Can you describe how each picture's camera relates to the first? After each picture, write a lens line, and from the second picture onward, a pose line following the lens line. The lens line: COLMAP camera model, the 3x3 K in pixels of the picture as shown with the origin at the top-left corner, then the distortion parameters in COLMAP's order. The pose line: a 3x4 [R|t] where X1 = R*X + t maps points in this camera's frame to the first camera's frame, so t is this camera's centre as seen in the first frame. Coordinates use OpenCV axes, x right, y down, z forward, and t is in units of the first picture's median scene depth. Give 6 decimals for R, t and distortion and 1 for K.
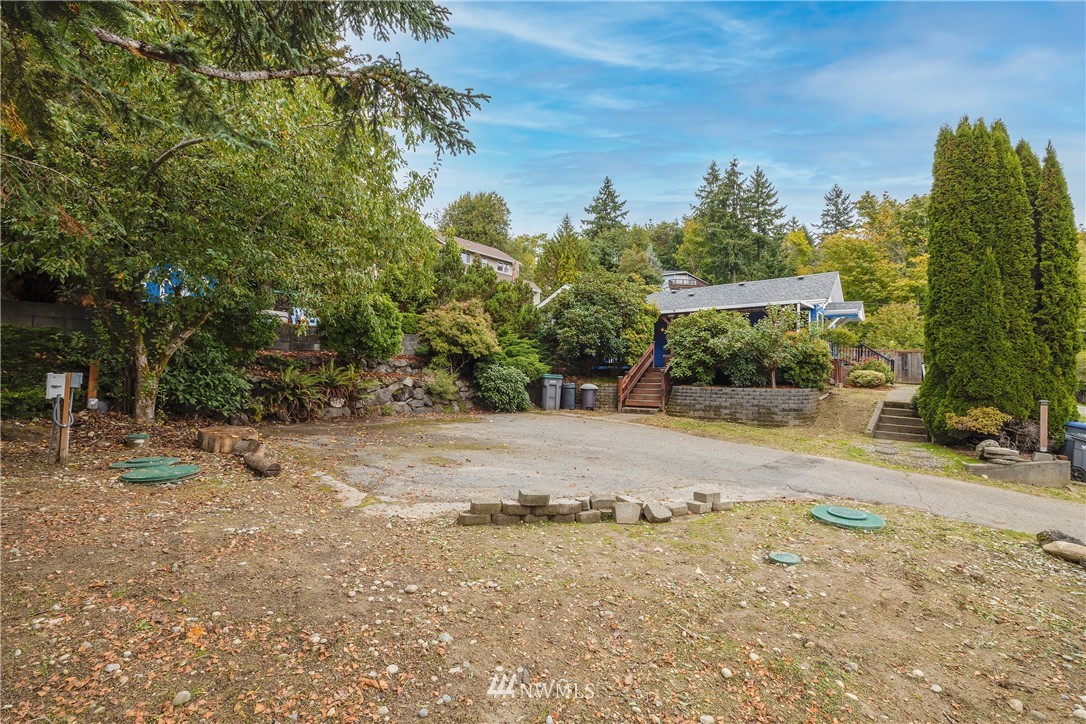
lens RADIAL K [[455.6, 0, 540.2], [0, 455.6, 360.4], [0, 0, 1]] dist [0.000848, -0.000192]
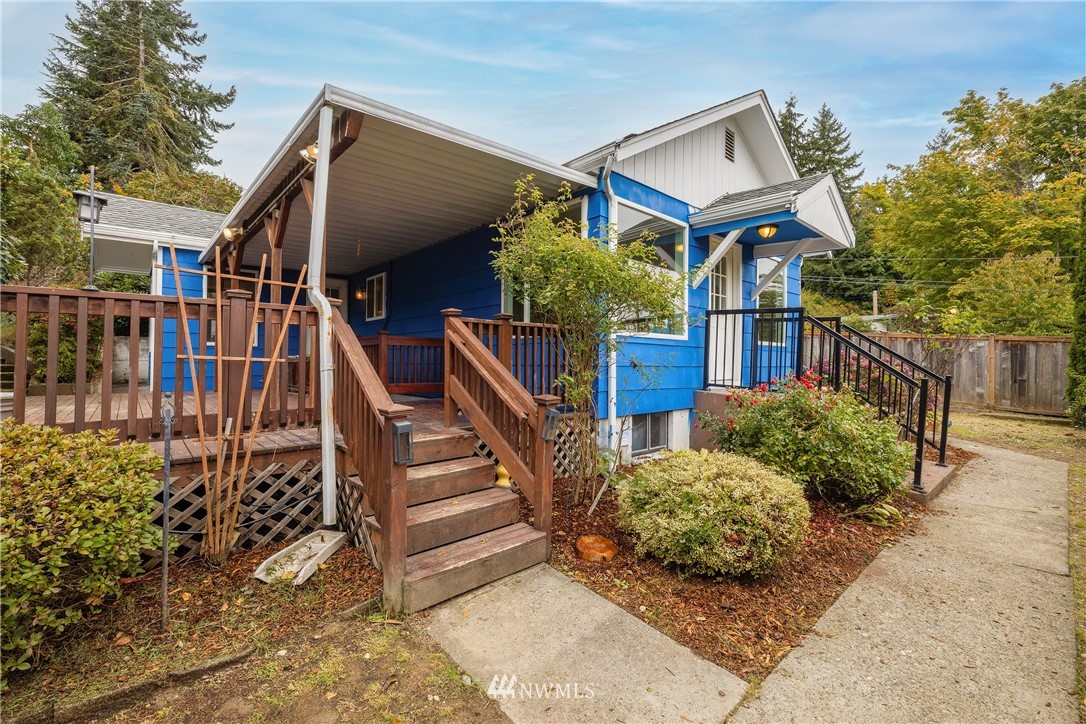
lens RADIAL K [[455.6, 0, 539.9], [0, 455.6, 364.5], [0, 0, 1]] dist [0.000848, -0.000192]
pose [[0.987787, -0.006745, -0.155663, 0.234424], [0.010902, 0.999606, 0.025865, -0.006733], [0.155427, -0.027246, 0.987471, 0.281488]]
